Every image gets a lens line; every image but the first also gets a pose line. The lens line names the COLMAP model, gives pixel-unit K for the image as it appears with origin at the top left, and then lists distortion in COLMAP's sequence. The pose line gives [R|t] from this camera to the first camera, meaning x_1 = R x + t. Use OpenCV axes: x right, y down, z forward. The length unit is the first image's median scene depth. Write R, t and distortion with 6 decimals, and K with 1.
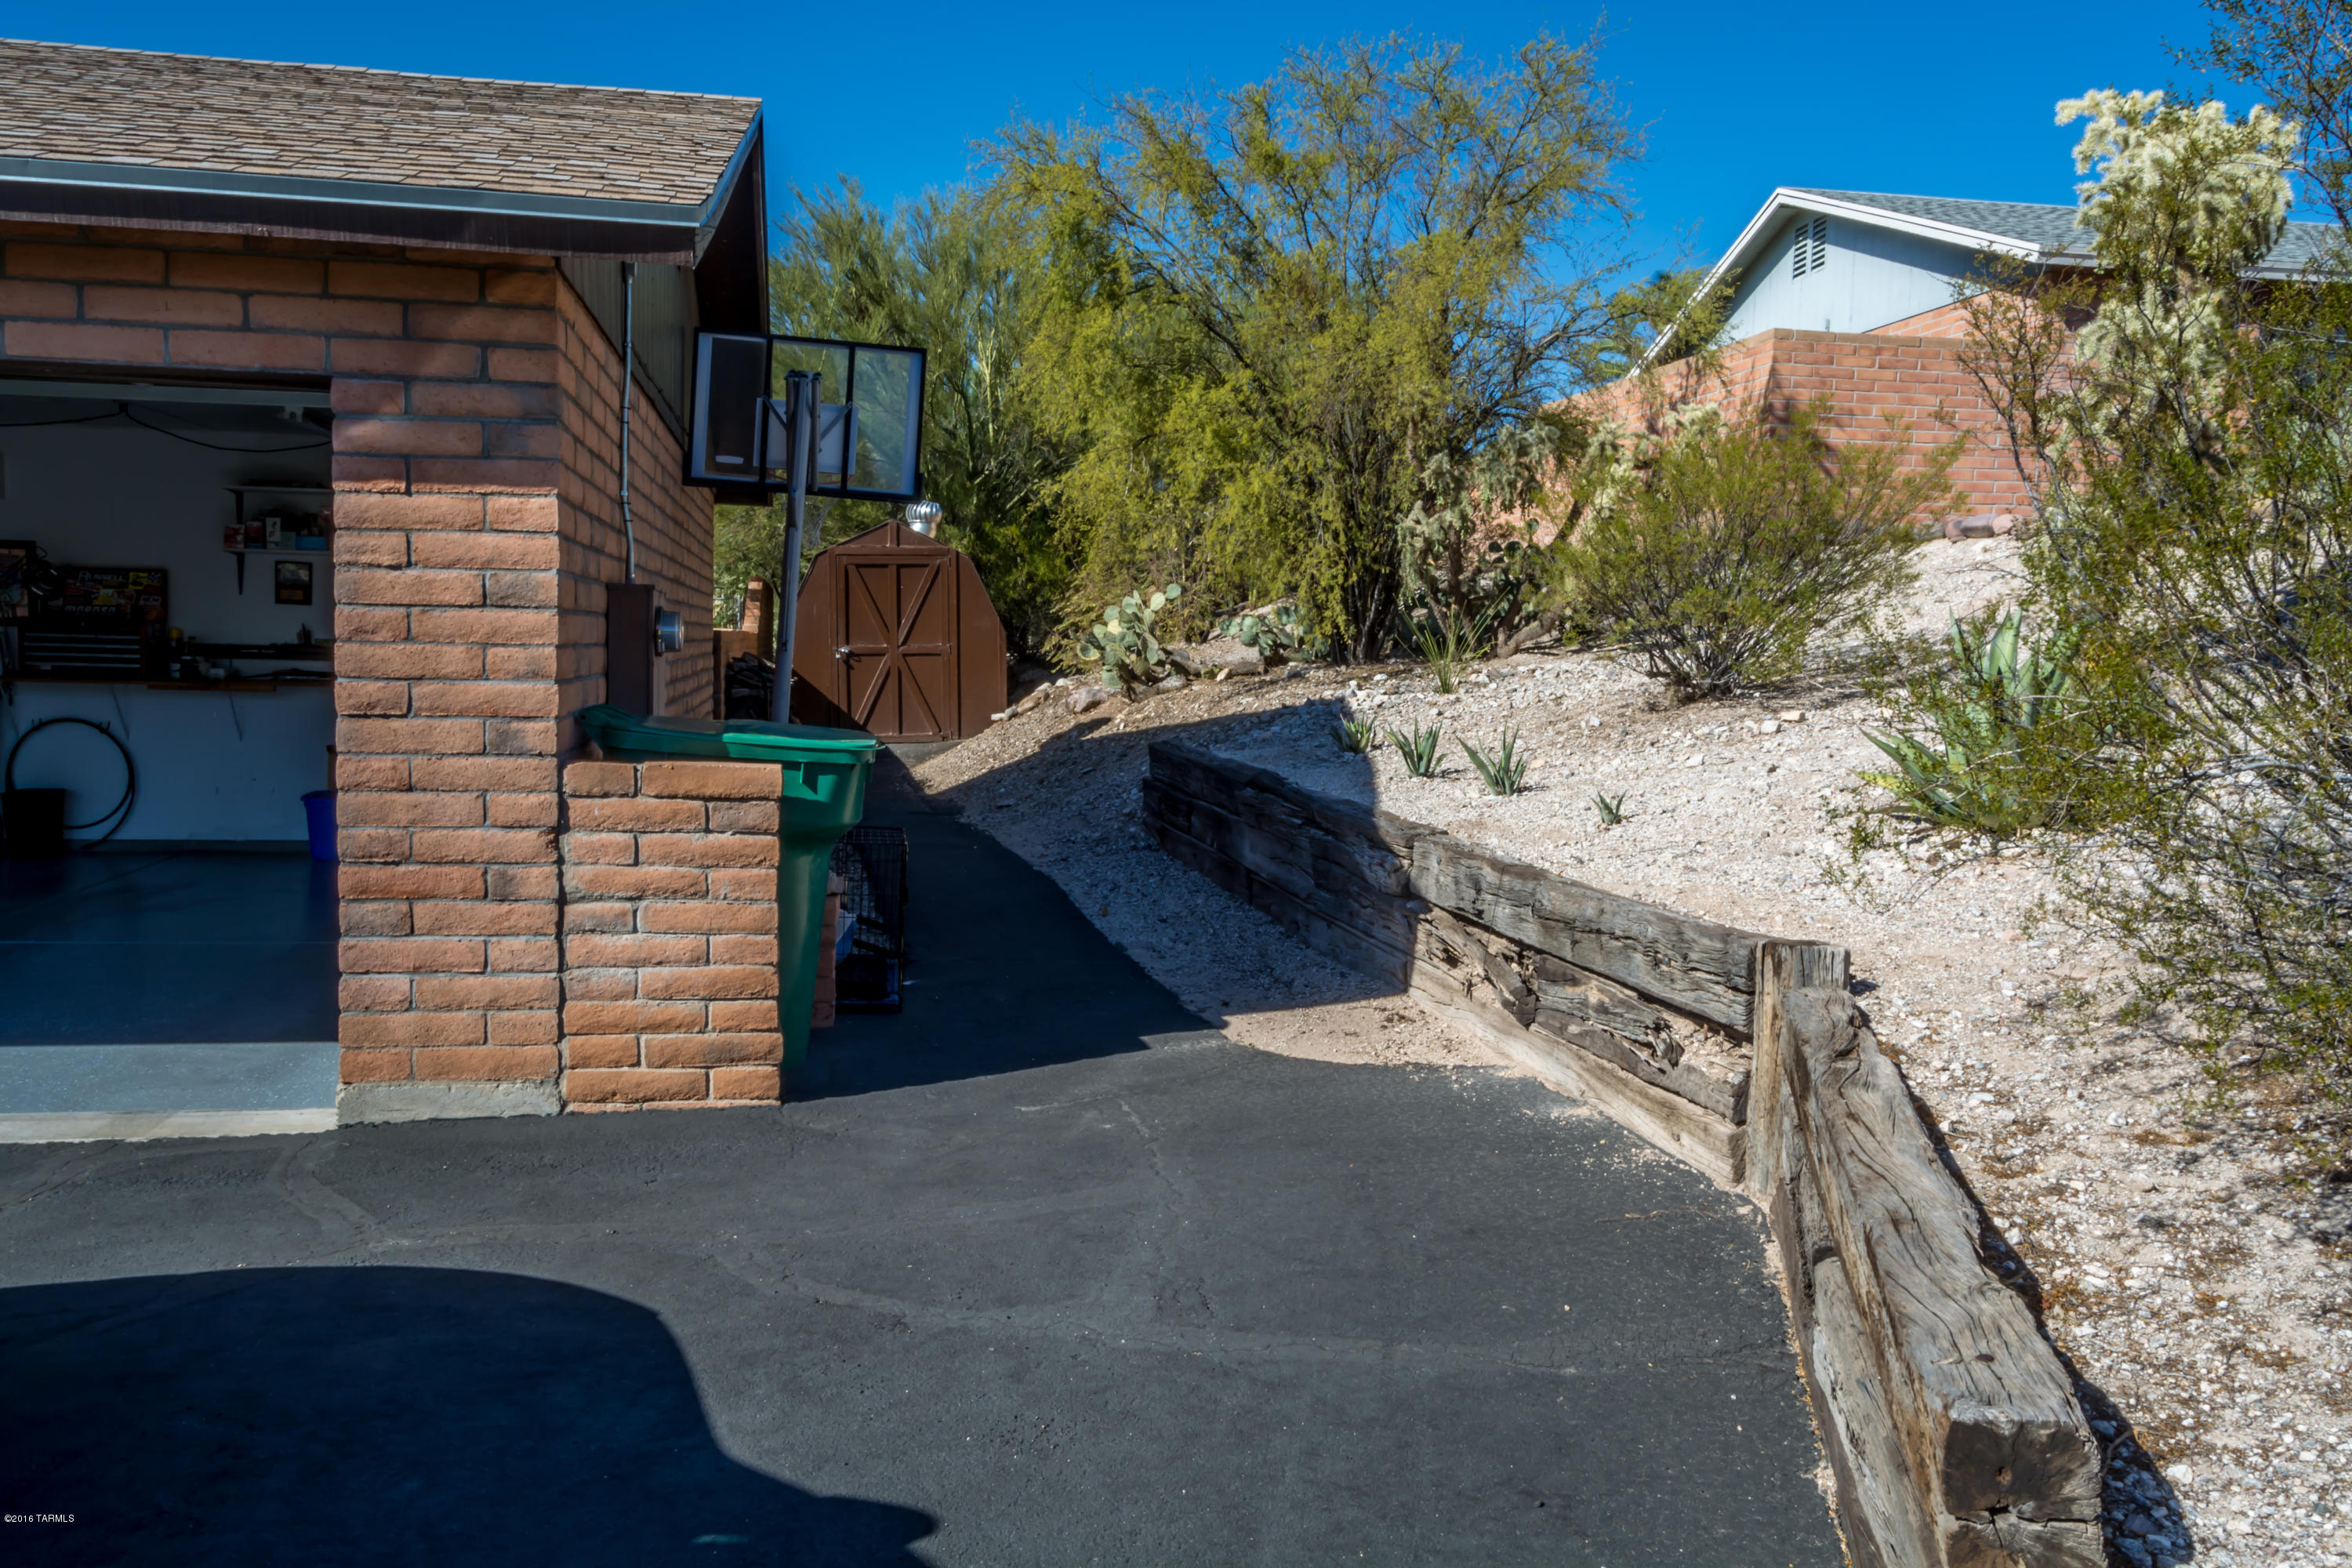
lens RADIAL K [[1835.3, 0, 1167.4], [0, 1835.3, 790.5], [0, 0, 1]] dist [-0.005304, 0.012720]
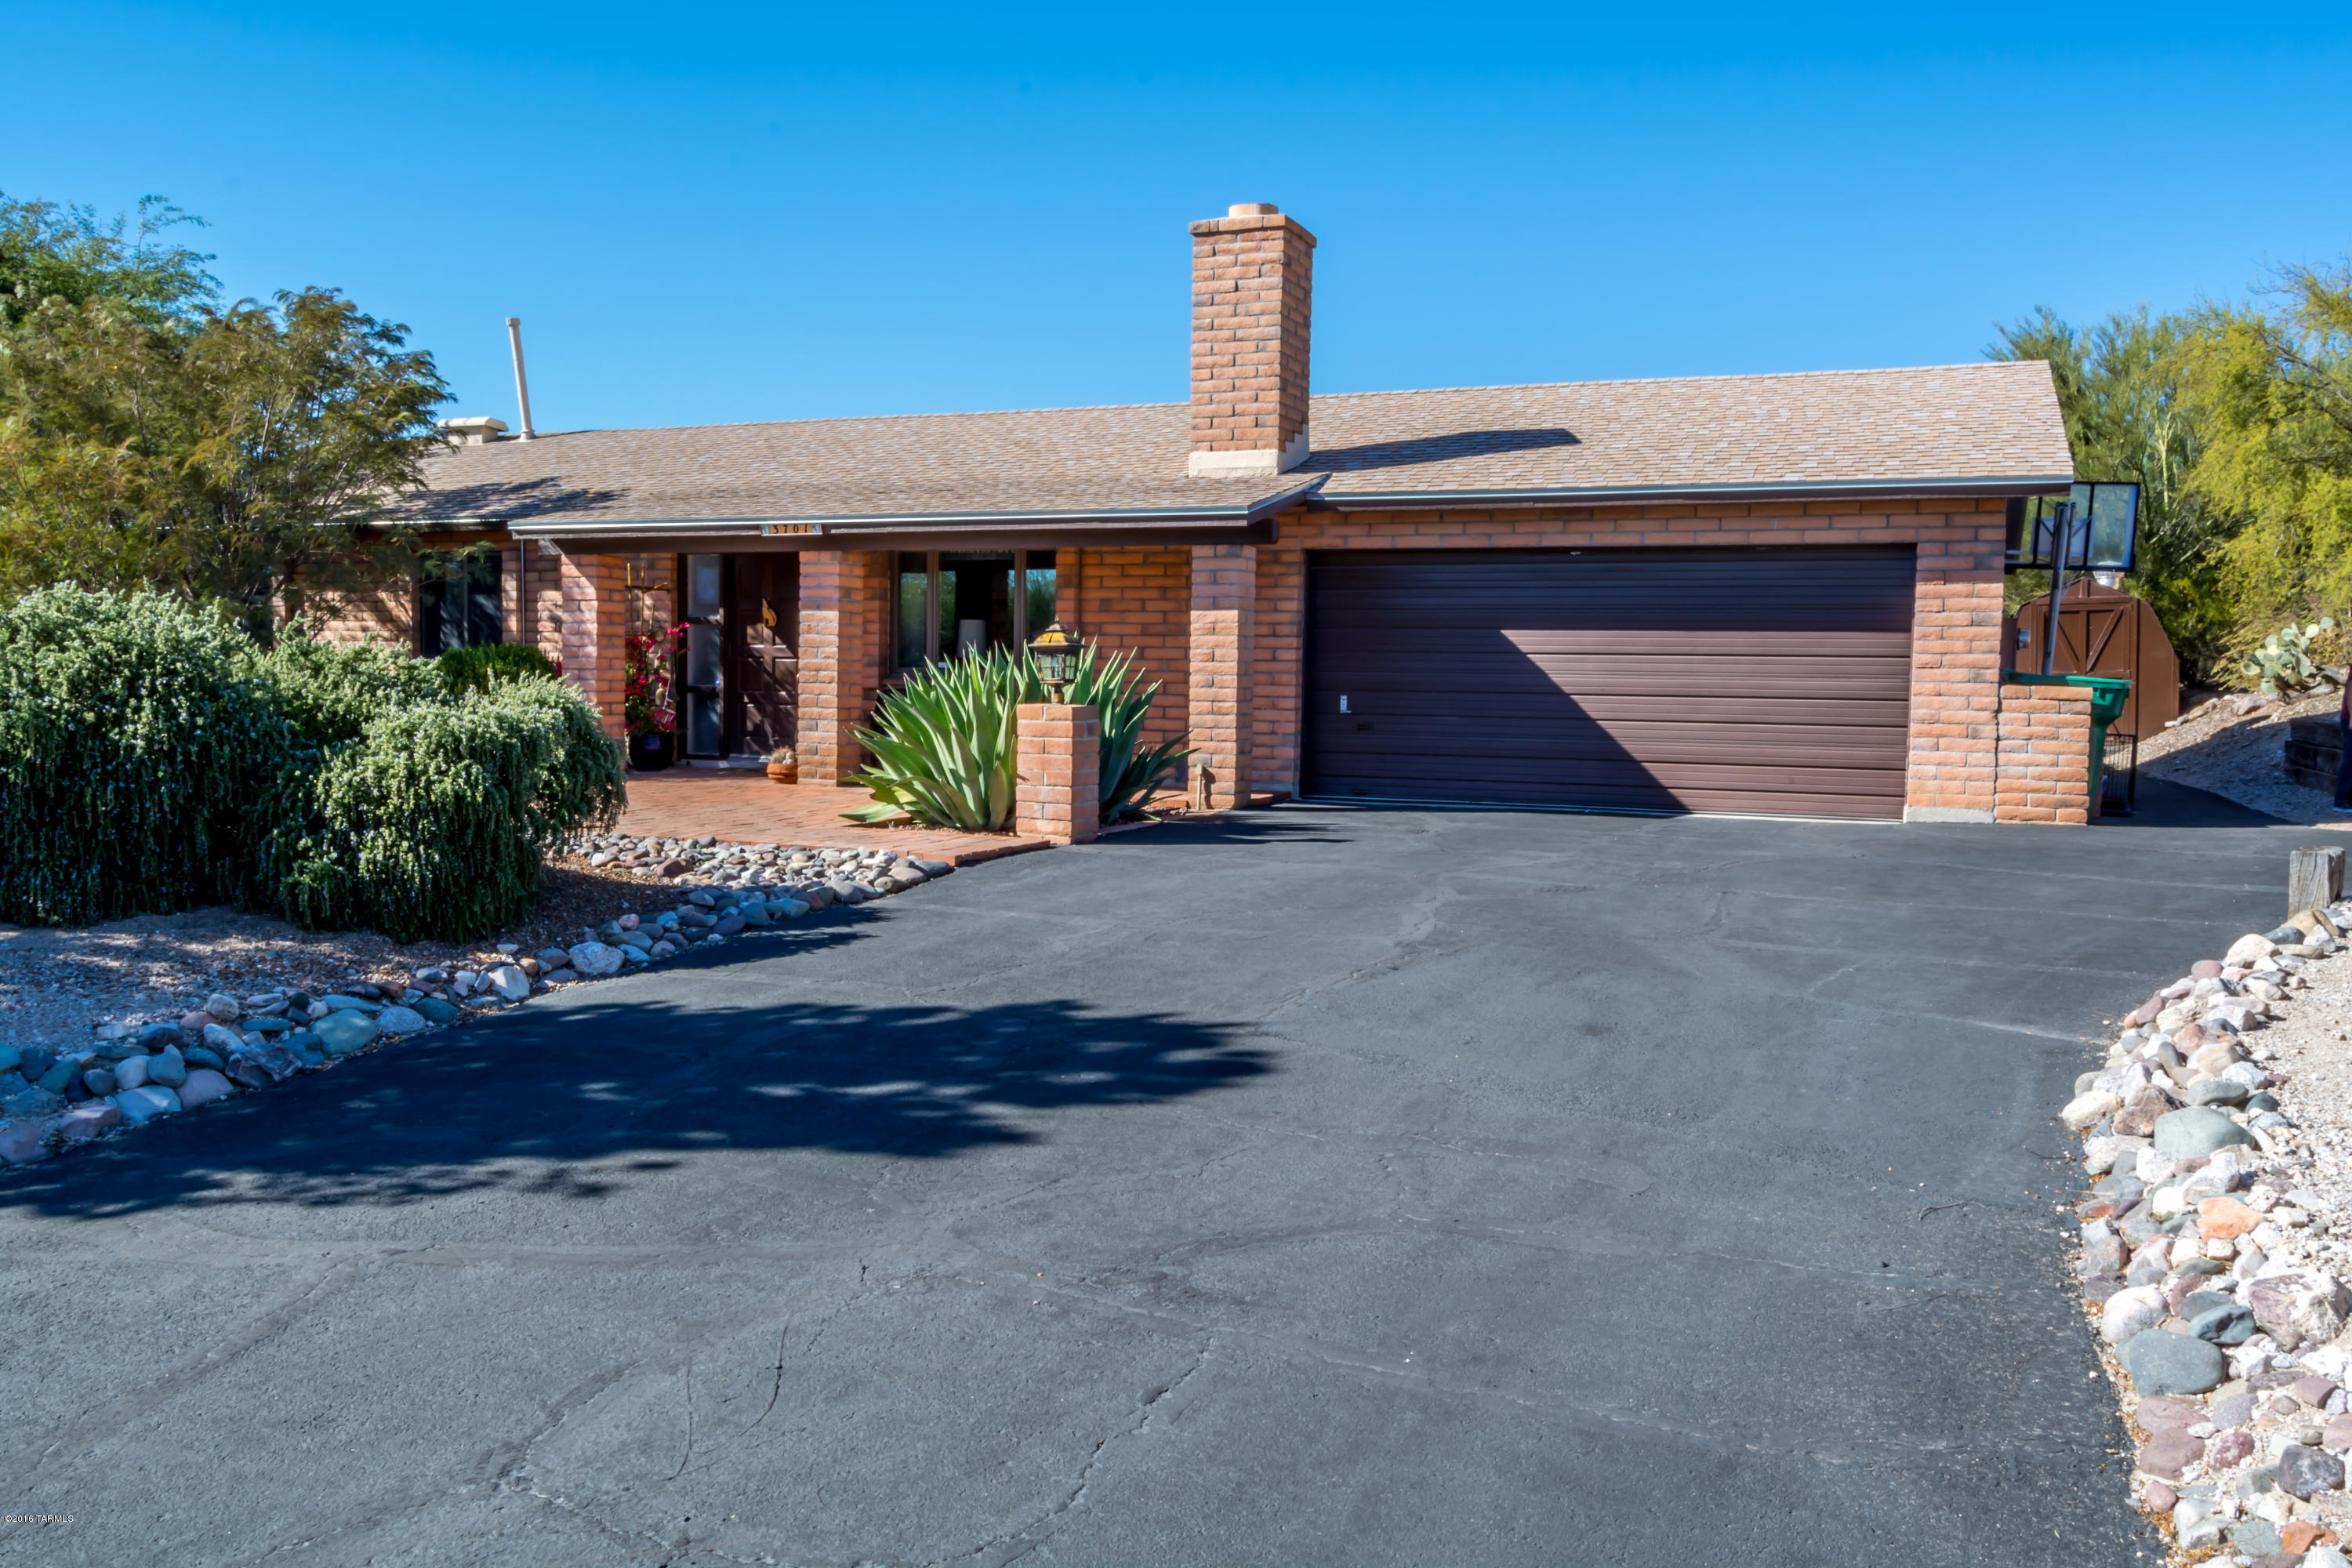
lens RADIAL K [[1835.3, 0, 1167.4], [0, 1835.3, 790.5], [0, 0, 1]] dist [-0.005304, 0.012720]
pose [[0.834734, 0.020865, -0.550258, 0.063380], [-0.038849, 0.999023, -0.021052, 0.127432], [0.549281, 0.038950, 0.834730, -0.983383]]
